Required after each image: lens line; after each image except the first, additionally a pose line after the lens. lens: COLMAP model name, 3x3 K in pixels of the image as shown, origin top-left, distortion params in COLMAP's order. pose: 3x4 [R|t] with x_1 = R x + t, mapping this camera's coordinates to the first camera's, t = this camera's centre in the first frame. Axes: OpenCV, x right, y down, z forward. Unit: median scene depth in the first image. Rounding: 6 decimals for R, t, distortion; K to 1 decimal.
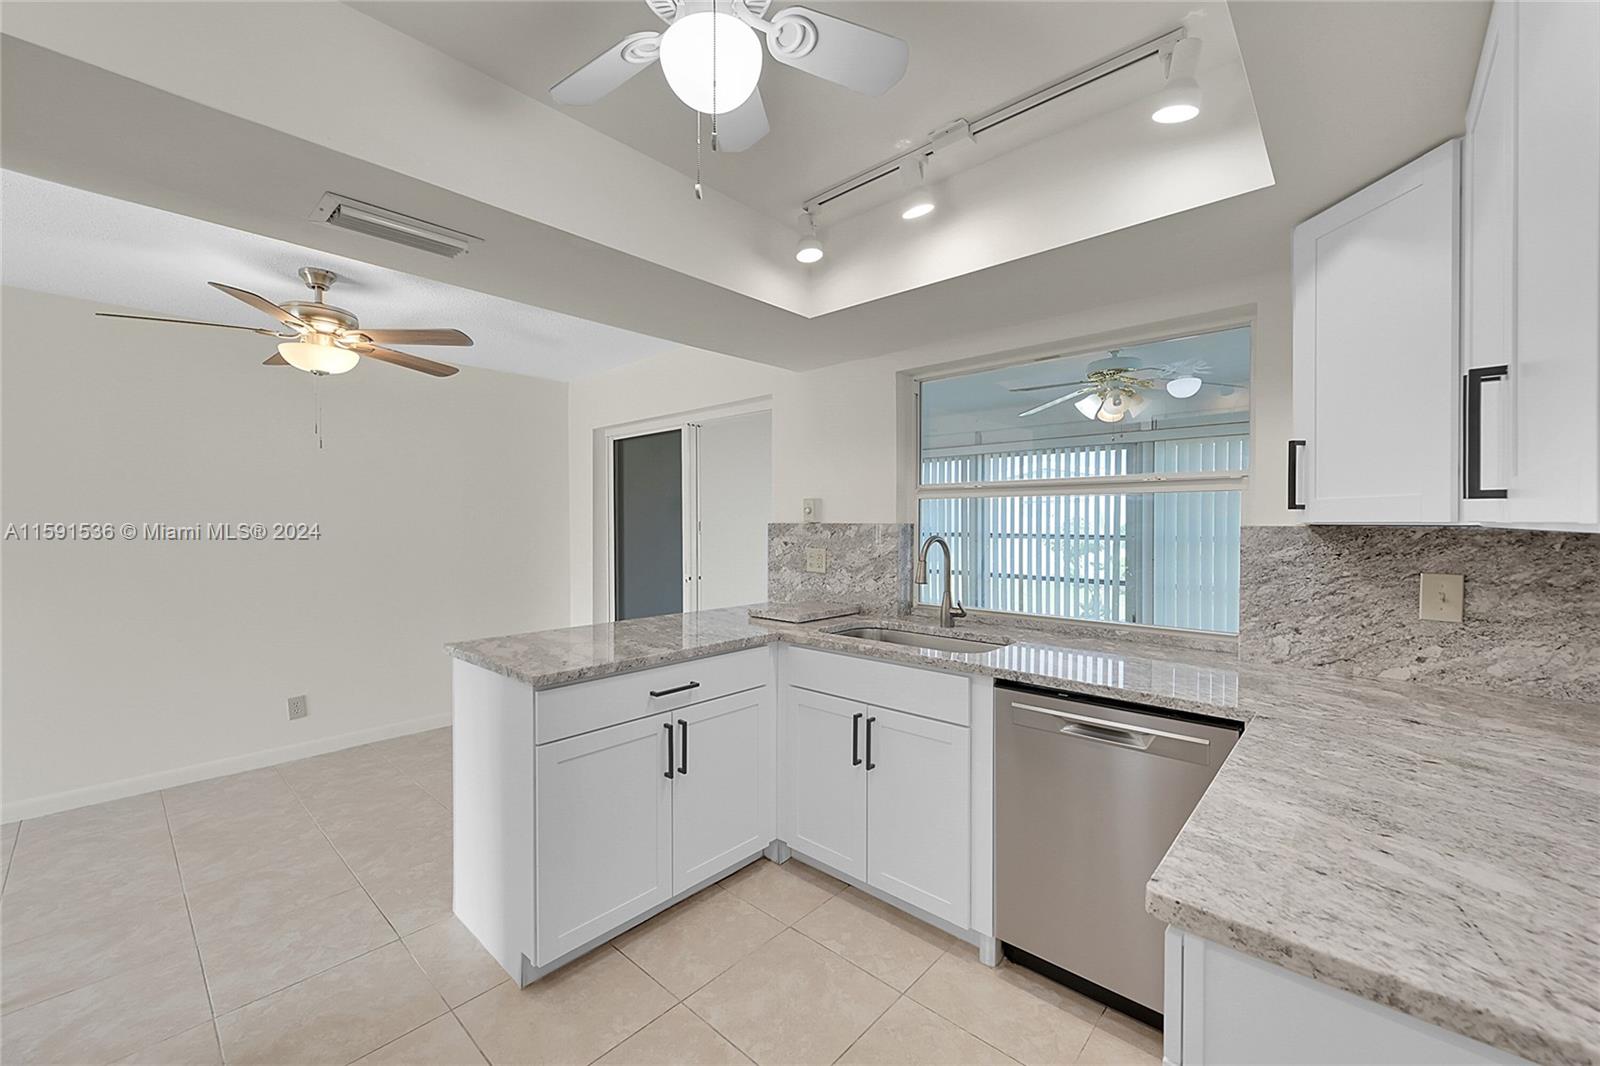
lens RADIAL K [[640.5, 0, 798.6], [0, 640.5, 530.0], [0, 0, 1]] dist [0.000625, 0.000144]
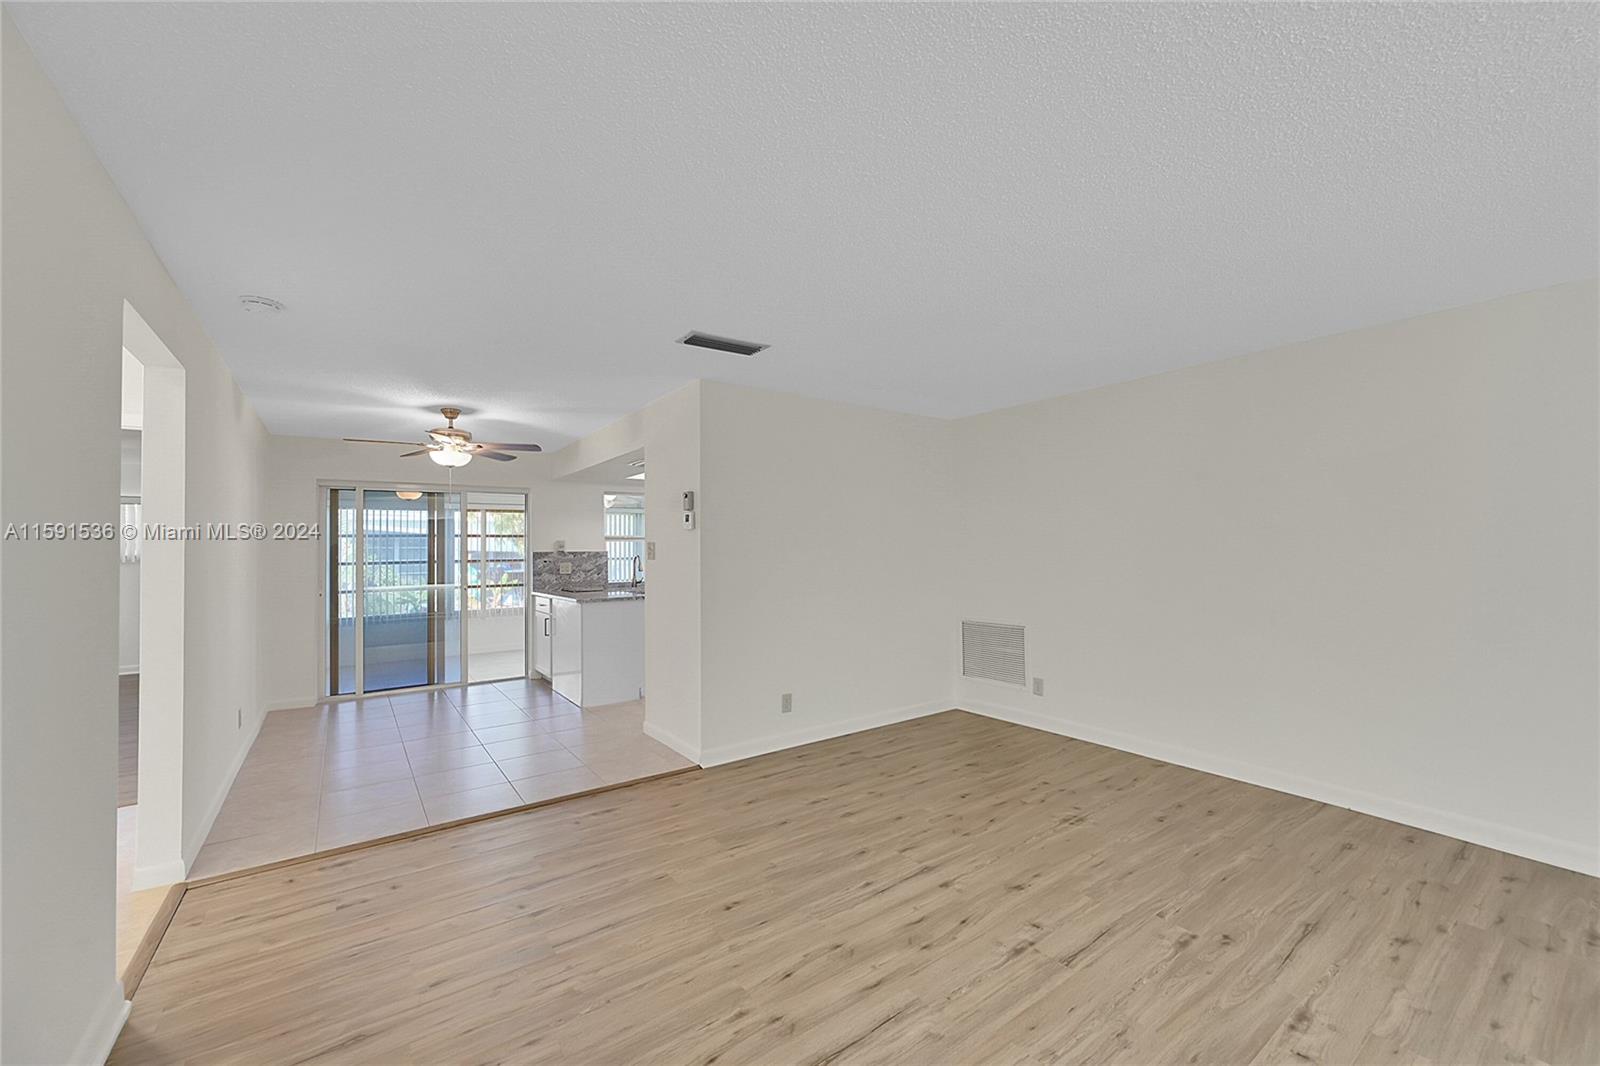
lens RADIAL K [[631.1, 0, 796.5], [0, 631.1, 525.8], [0, 0, 1]] dist [0.000507, 0.000204]
pose [[0.208296, 0.038927, 0.977291, -2.047451], [0.029296, 0.998511, -0.046016, 0.025455], [-0.977627, 0.038216, 0.206845, -0.248156]]
